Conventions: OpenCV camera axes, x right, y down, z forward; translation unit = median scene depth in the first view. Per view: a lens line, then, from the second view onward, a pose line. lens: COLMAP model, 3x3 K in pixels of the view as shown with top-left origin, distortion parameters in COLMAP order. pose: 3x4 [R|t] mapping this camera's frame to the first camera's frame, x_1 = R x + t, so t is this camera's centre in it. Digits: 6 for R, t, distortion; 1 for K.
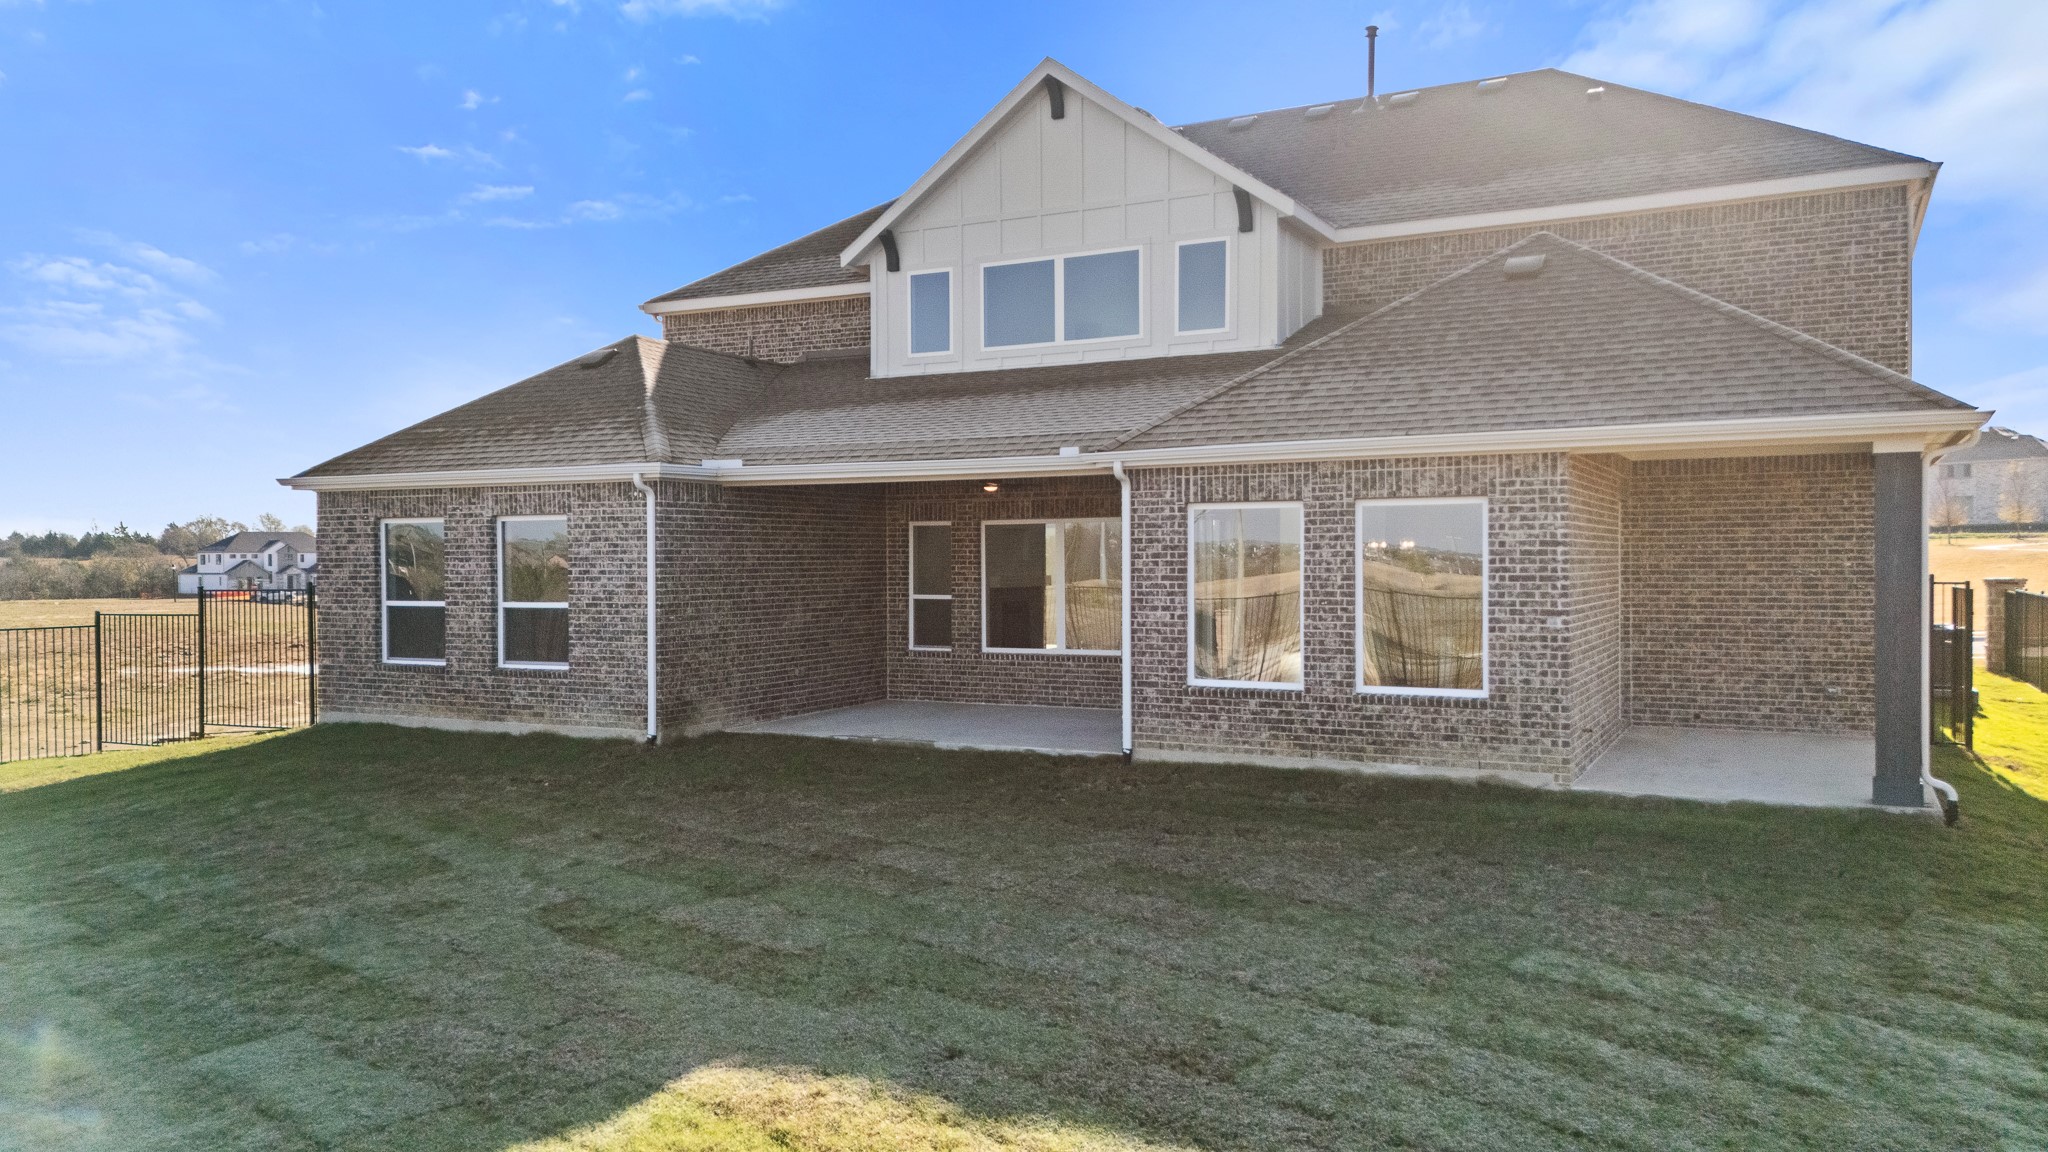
lens RADIAL K [[1588.4, 0, 1009.2], [0, 1588.4, 572.7], [0, 0, 1]] dist [0.062453, -0.008211]
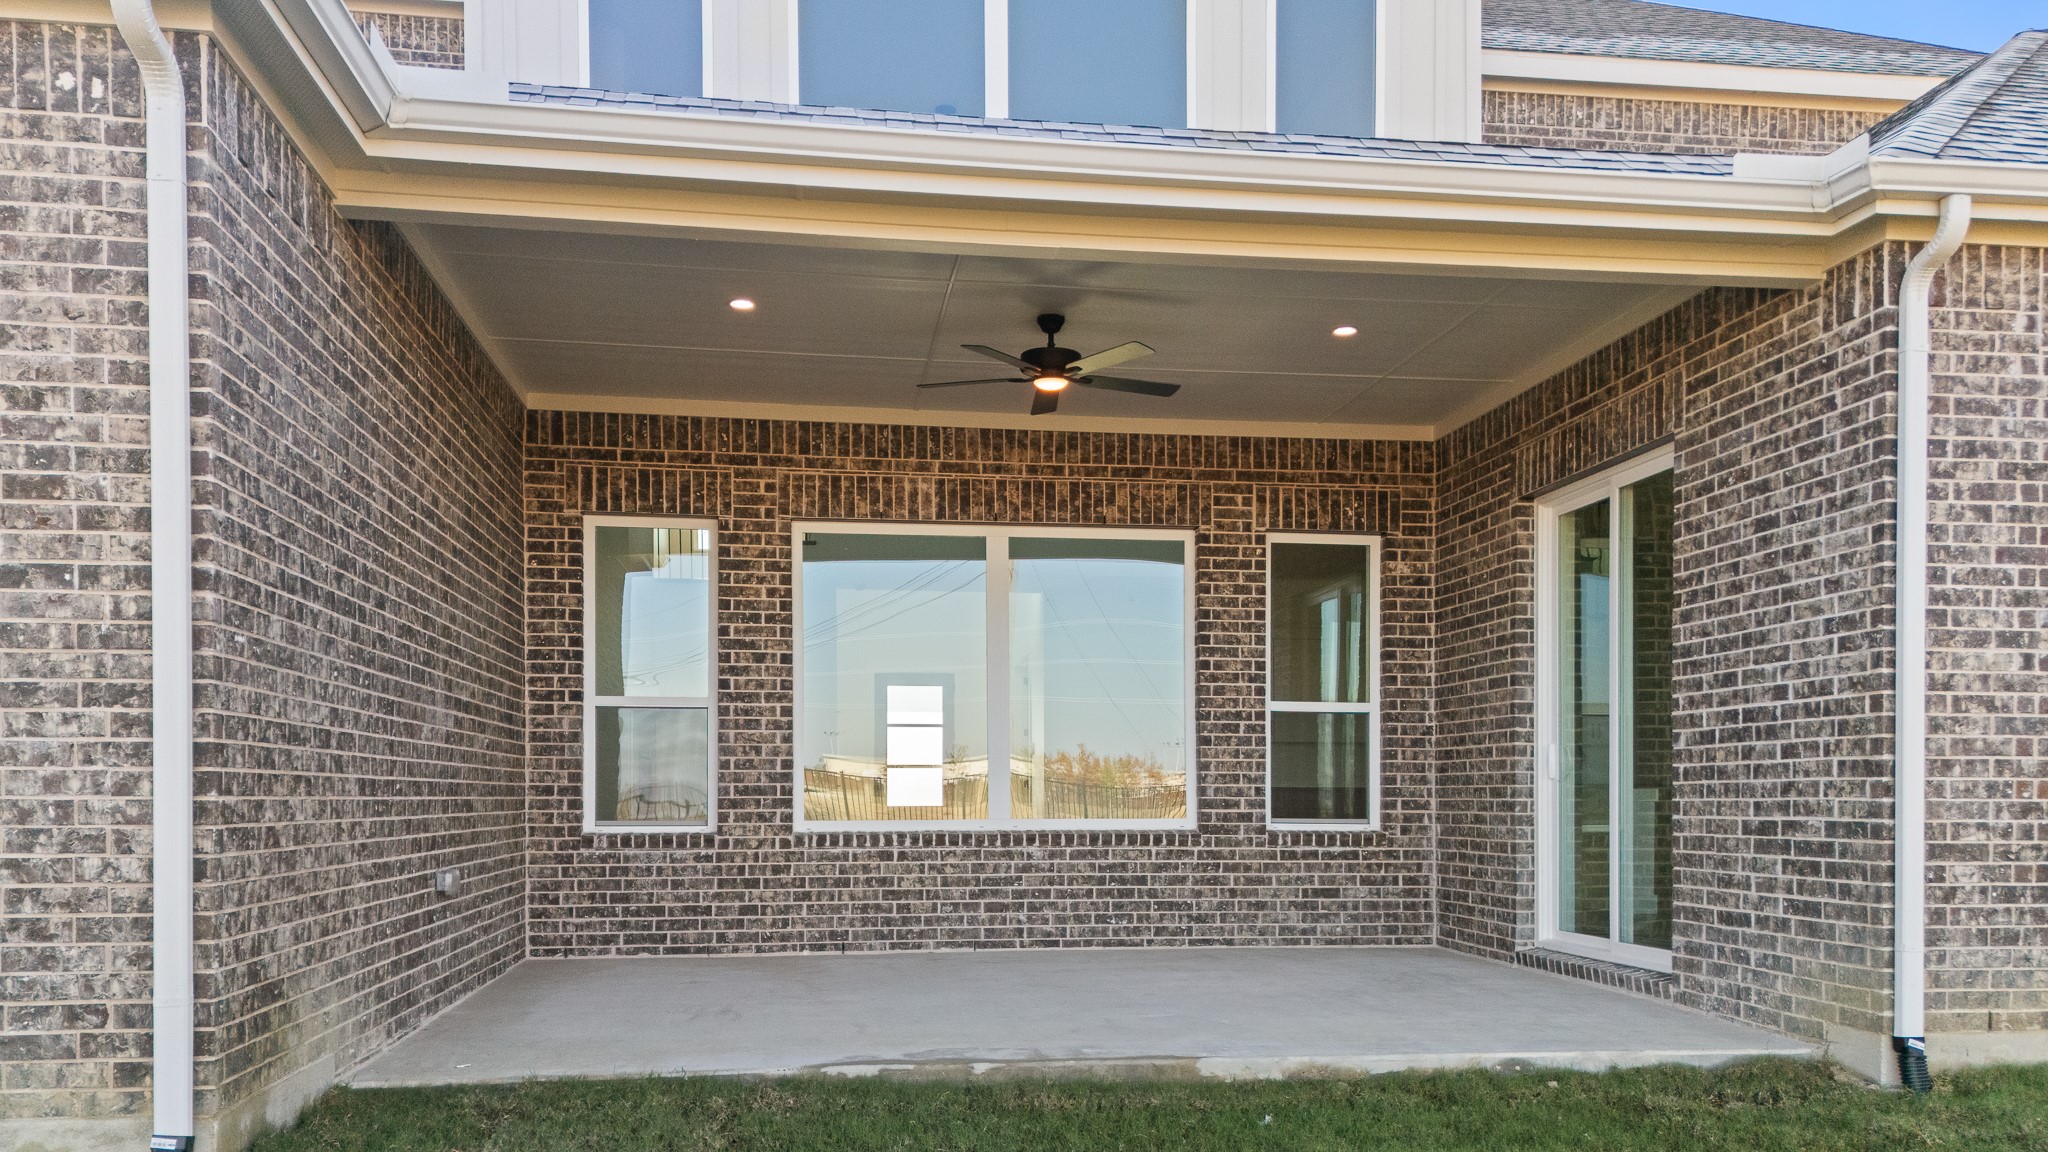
lens RADIAL K [[1601.8, 0, 1023.3], [0, 1601.8, 813.2], [0, 0, 1]] dist [0.028593, -0.001190]
pose [[0.804699, 0.004590, 0.593666, -0.261957], [-0.000436, 0.999974, -0.007141, 0.056567], [-0.593683, 0.005488, 0.804680, 0.734556]]
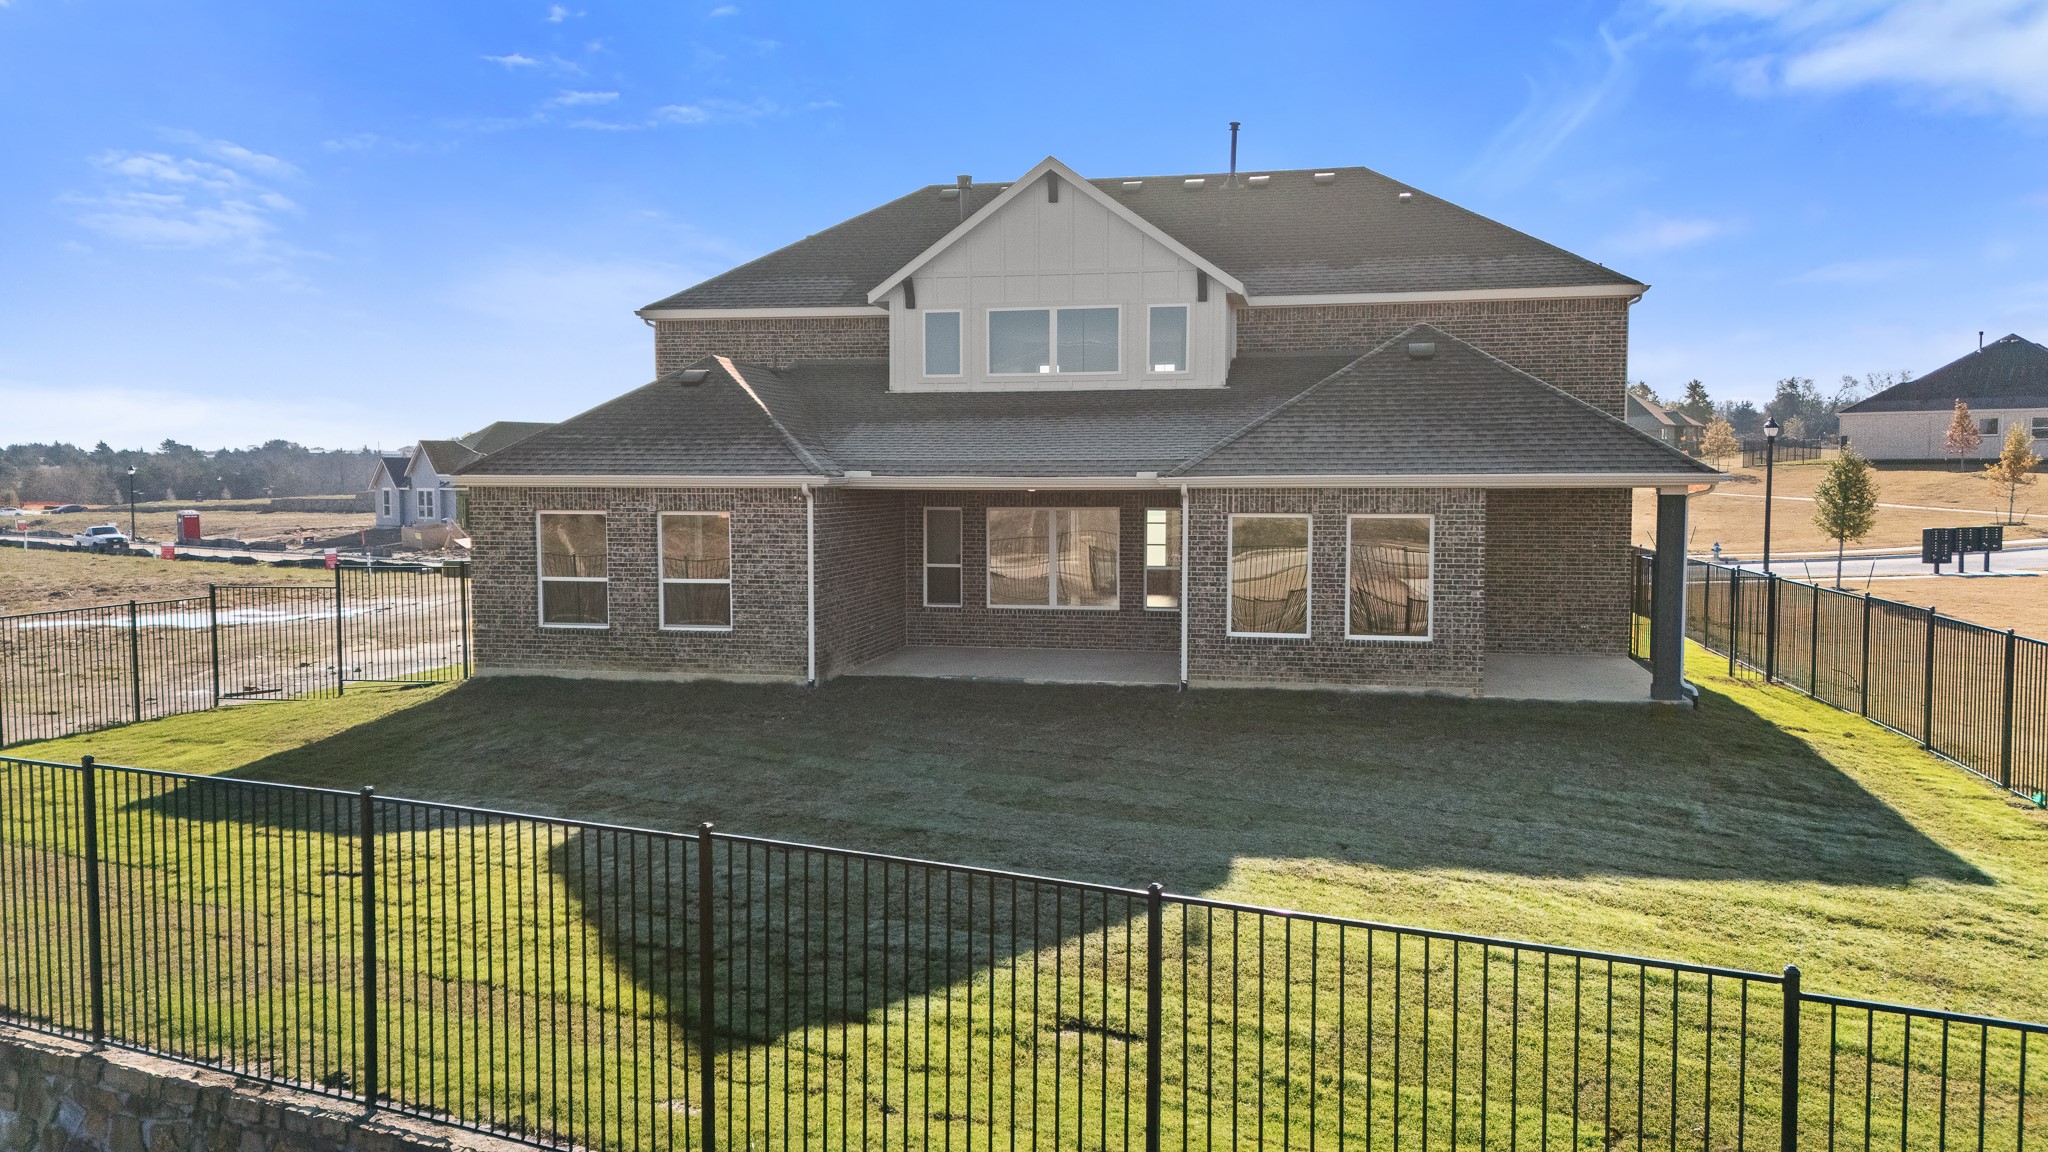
lens RADIAL K [[1629.5, 0, 1024.0], [0, 1629.5, 576.0], [0, 0, 1]] dist [0.098947, -0.118891]
pose [[0.959203, -0.013173, 0.282410, -0.433940], [-0.002620, 0.998457, 0.055469, -0.059968], [-0.282705, -0.053946, 0.957689, -0.345682]]
